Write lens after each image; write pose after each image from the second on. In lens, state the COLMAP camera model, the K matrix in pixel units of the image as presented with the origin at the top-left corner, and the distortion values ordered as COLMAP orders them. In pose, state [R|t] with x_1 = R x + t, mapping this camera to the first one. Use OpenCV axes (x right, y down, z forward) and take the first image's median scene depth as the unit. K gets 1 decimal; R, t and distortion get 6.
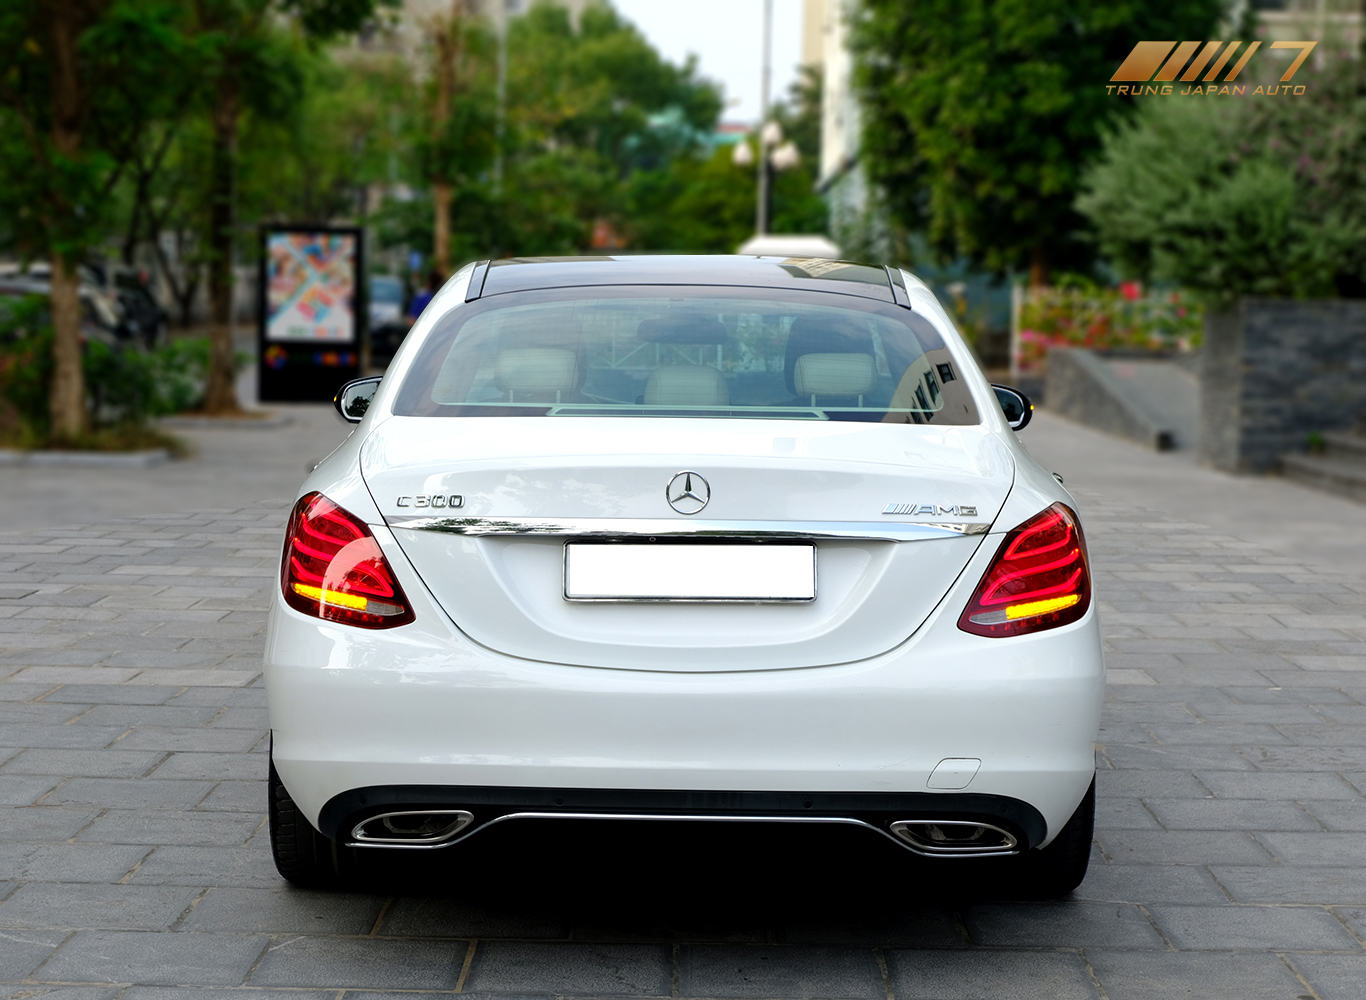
lens RADIAL K [[2712.7, 0, 680.4], [0, 2712.7, 496.5], [0, 0, 1]] dist [-0.070153, 0.000000]
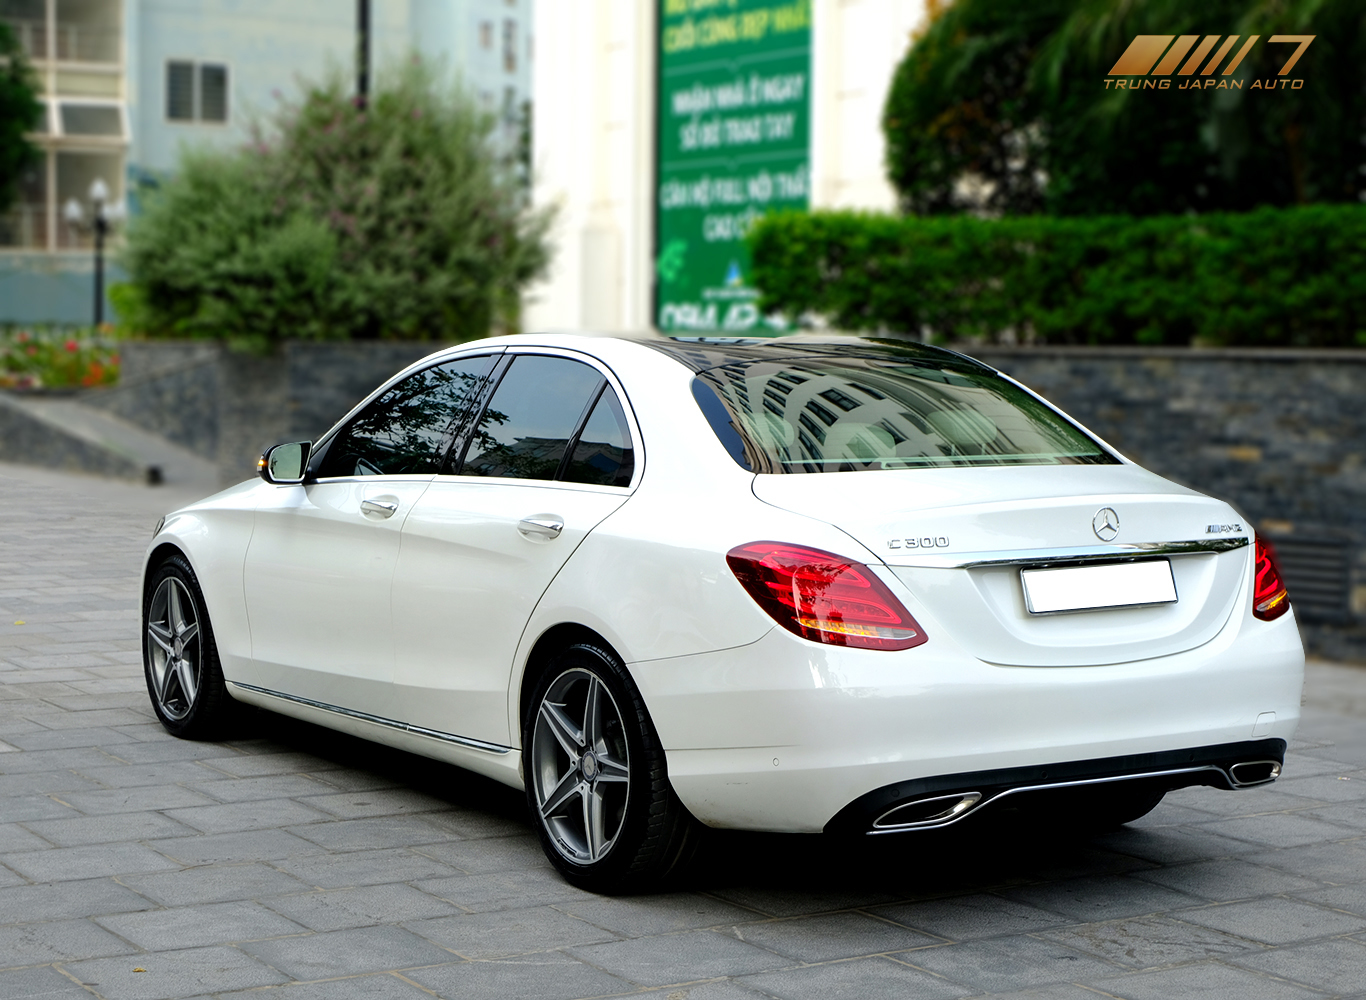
lens RADIAL K [[2712.7, 0, 683.8], [0, 2712.7, 499.3], [0, 0, 1]] dist [-0.070153, 0.000000]
pose [[0.819913, -0.041874, 0.570954, -0.506108], [0.046297, 0.998905, 0.006776, -0.017870], [-0.570612, 0.020878, 0.820954, 0.035235]]
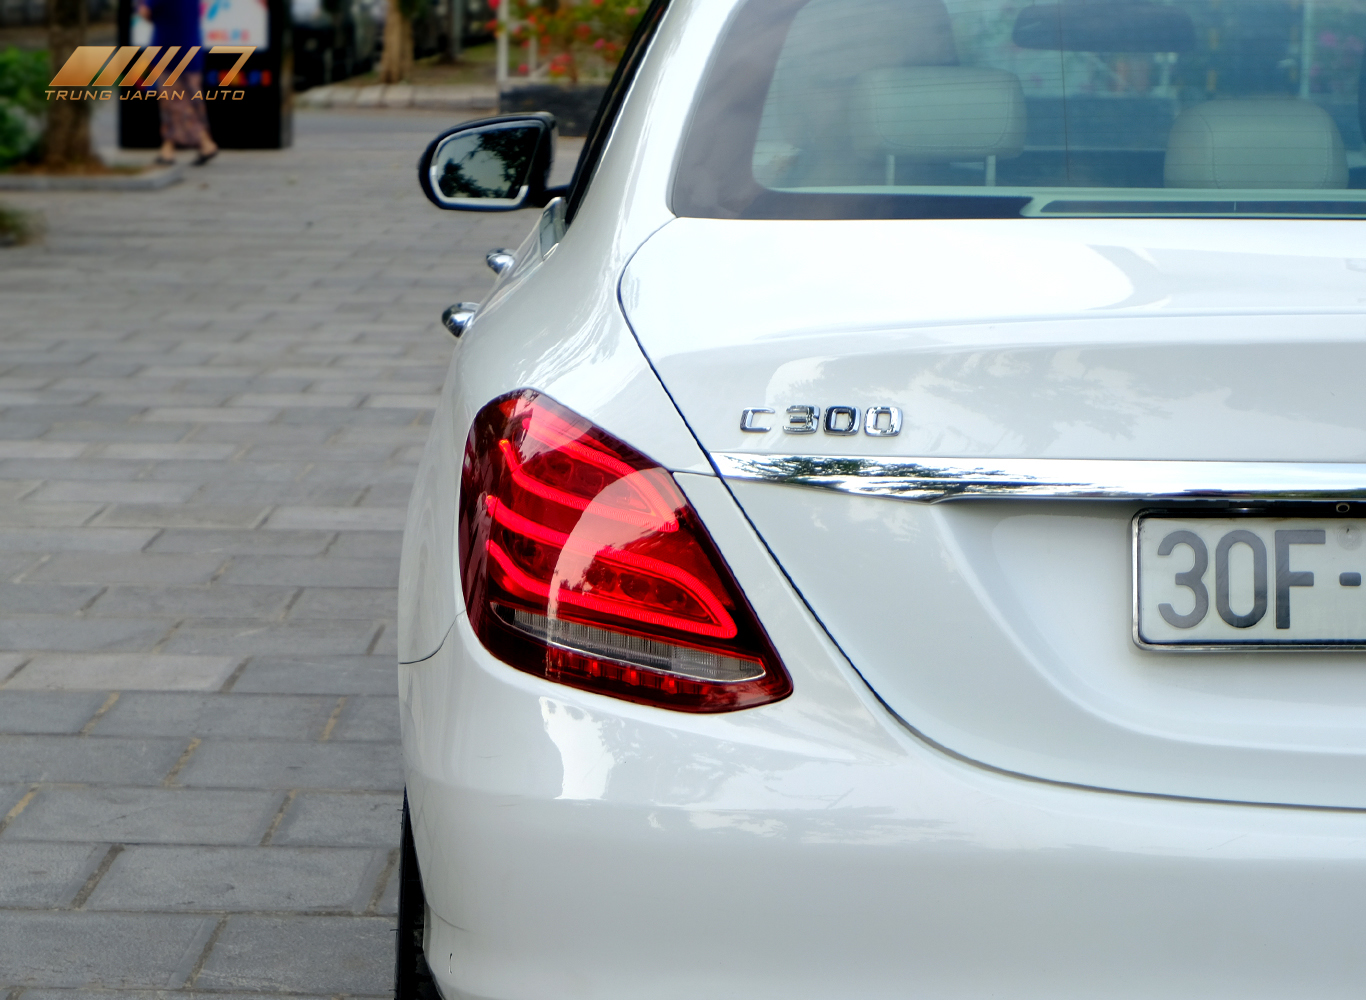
lens RADIAL K [[4317.8, 0, 683.5], [0, 4317.8, 500.2], [0, 0, 1]] dist [-0.258790, 0.000000]
pose [[0.999627, -0.006209, -0.026586, -0.055437], [0.007475, 0.998829, 0.047793, -0.010962], [0.026259, -0.047974, 0.998503, 0.174513]]
